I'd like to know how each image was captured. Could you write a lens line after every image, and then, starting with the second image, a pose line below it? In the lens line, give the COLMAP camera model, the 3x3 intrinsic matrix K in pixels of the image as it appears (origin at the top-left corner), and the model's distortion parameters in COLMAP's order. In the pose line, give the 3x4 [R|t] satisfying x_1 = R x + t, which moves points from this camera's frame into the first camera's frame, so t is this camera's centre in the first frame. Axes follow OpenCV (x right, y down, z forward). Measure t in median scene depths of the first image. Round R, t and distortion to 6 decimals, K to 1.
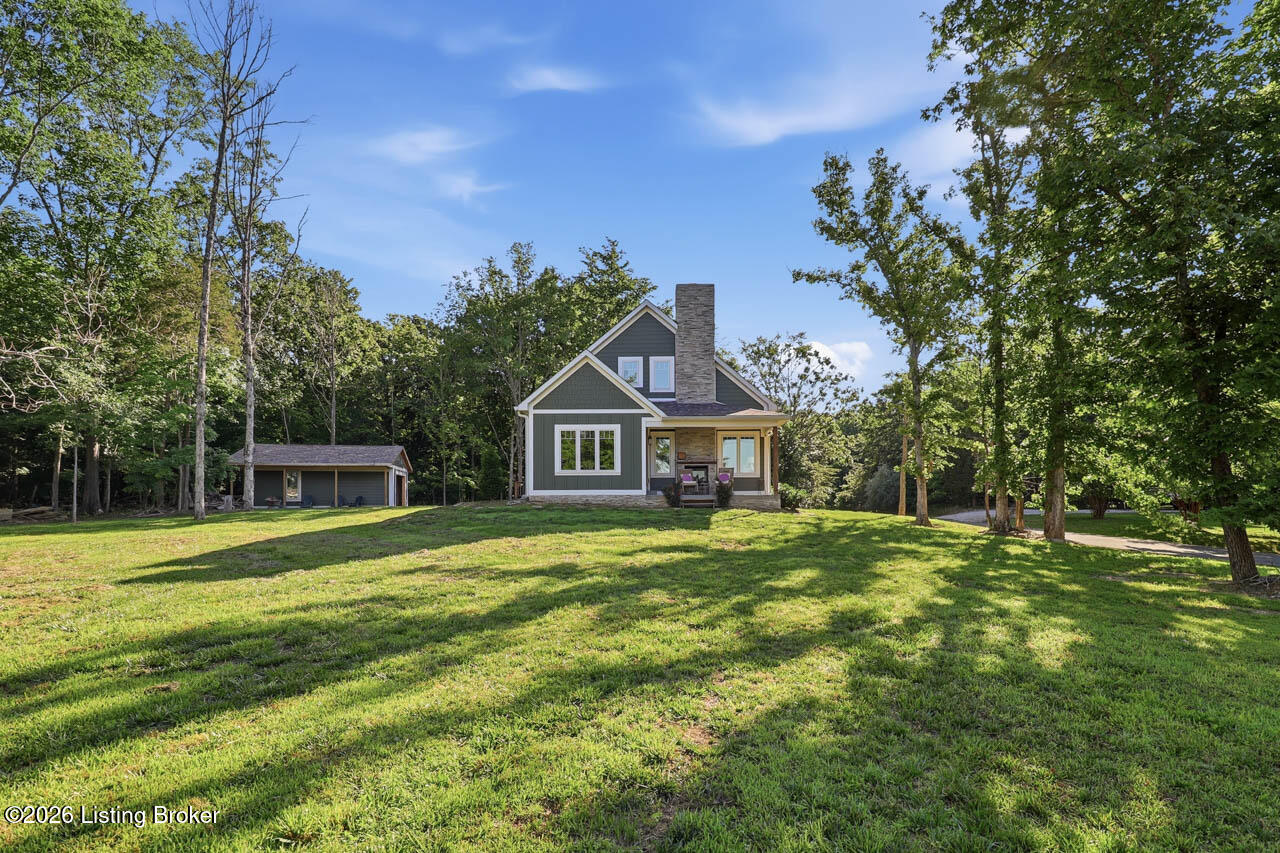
lens RADIAL K [[577.8, 0, 657.6], [0, 577.8, 463.0], [0, 0, 1]] dist [0.002697, 0.000071]
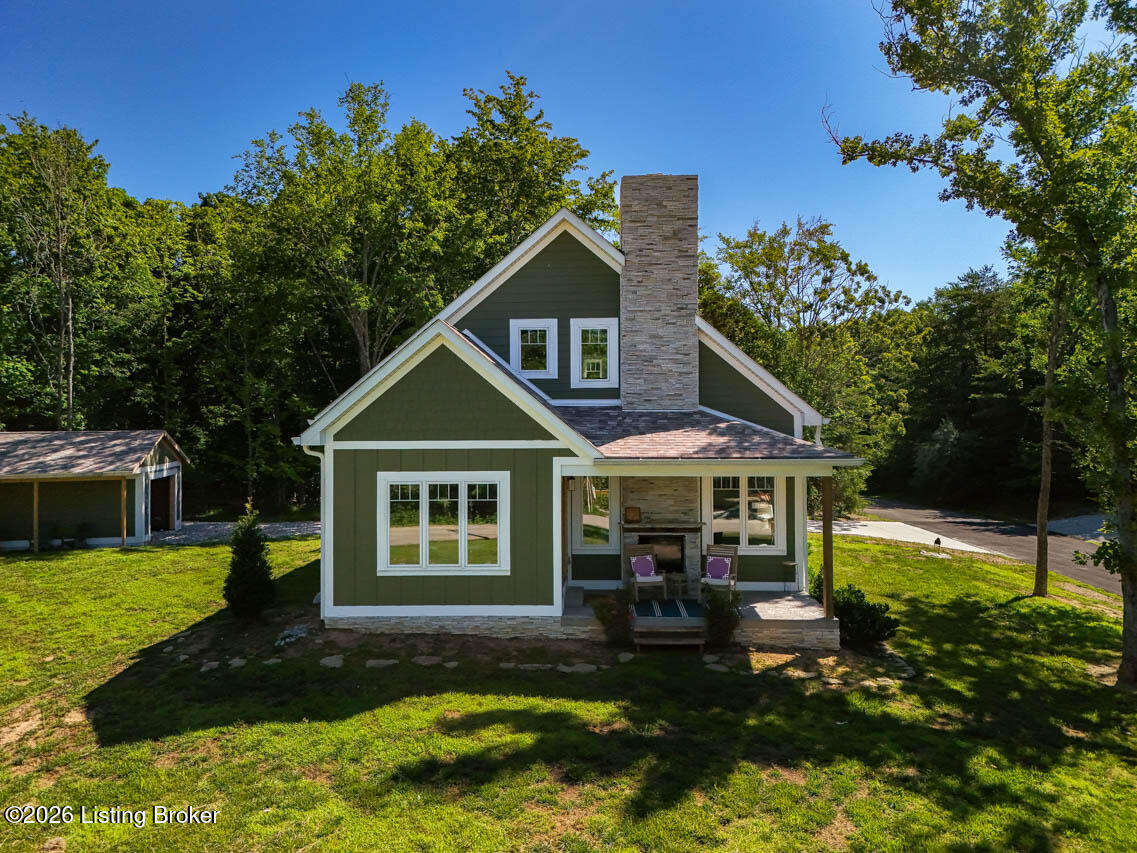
lens RADIAL K [[838.6, 0, 568.5], [0, 838.6, 426.5], [0, 0, 1]] dist [0.048740, -0.039519]
pose [[0.999624, -0.001354, -0.027401, 0.004592], [0.002194, 0.999529, 0.030615, -0.101752], [0.027346, -0.030664, 0.999156, 0.227213]]
